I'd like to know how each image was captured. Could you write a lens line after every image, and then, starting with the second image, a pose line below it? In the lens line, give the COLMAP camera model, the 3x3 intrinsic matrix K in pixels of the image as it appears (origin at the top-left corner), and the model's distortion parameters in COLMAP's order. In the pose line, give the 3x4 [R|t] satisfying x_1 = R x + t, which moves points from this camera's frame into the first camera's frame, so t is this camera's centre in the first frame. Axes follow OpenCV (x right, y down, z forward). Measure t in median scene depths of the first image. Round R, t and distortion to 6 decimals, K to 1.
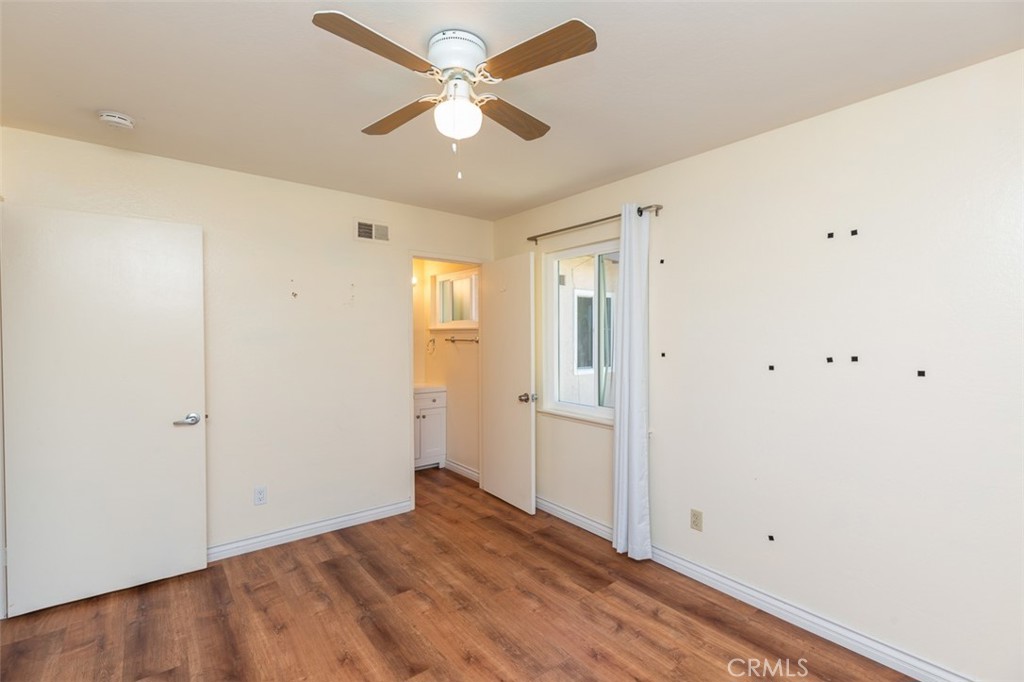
lens RADIAL K [[462.5, 0, 514.4], [0, 462.5, 341.3], [0, 0, 1]] dist [0.002731, -0.000547]
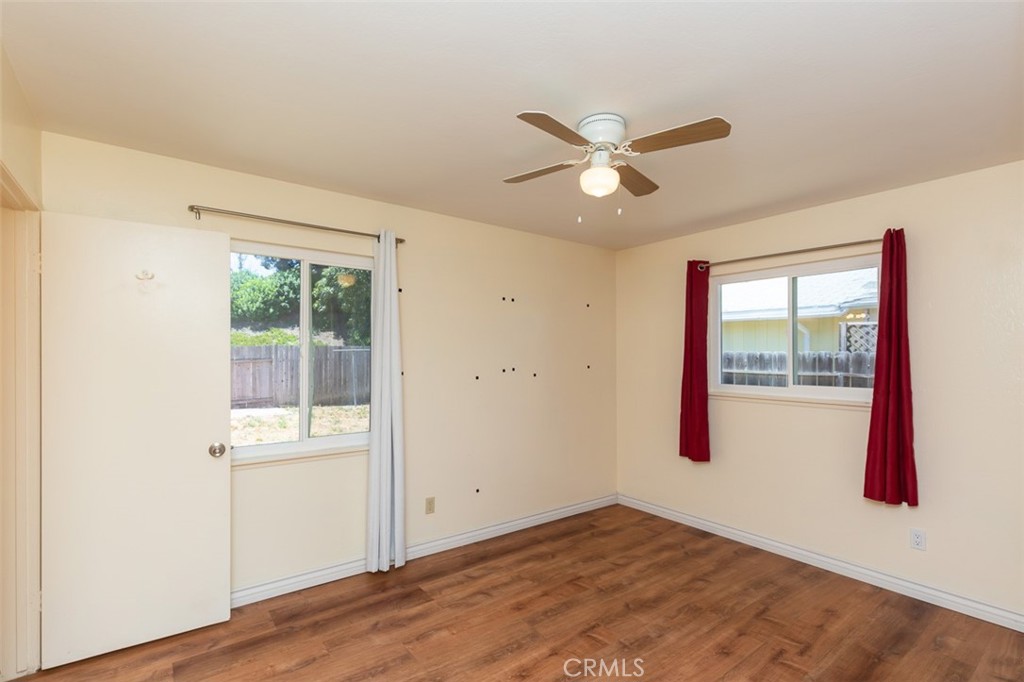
lens RADIAL K [[462.5, 0, 503.1], [0, 462.5, 361.5], [0, 0, 1]] dist [0.002731, -0.000547]
pose [[0.036171, -0.005993, 0.999328, -0.831564], [0.013814, 0.999889, 0.005496, -0.004646], [-0.999250, 0.013606, 0.036250, 0.751819]]
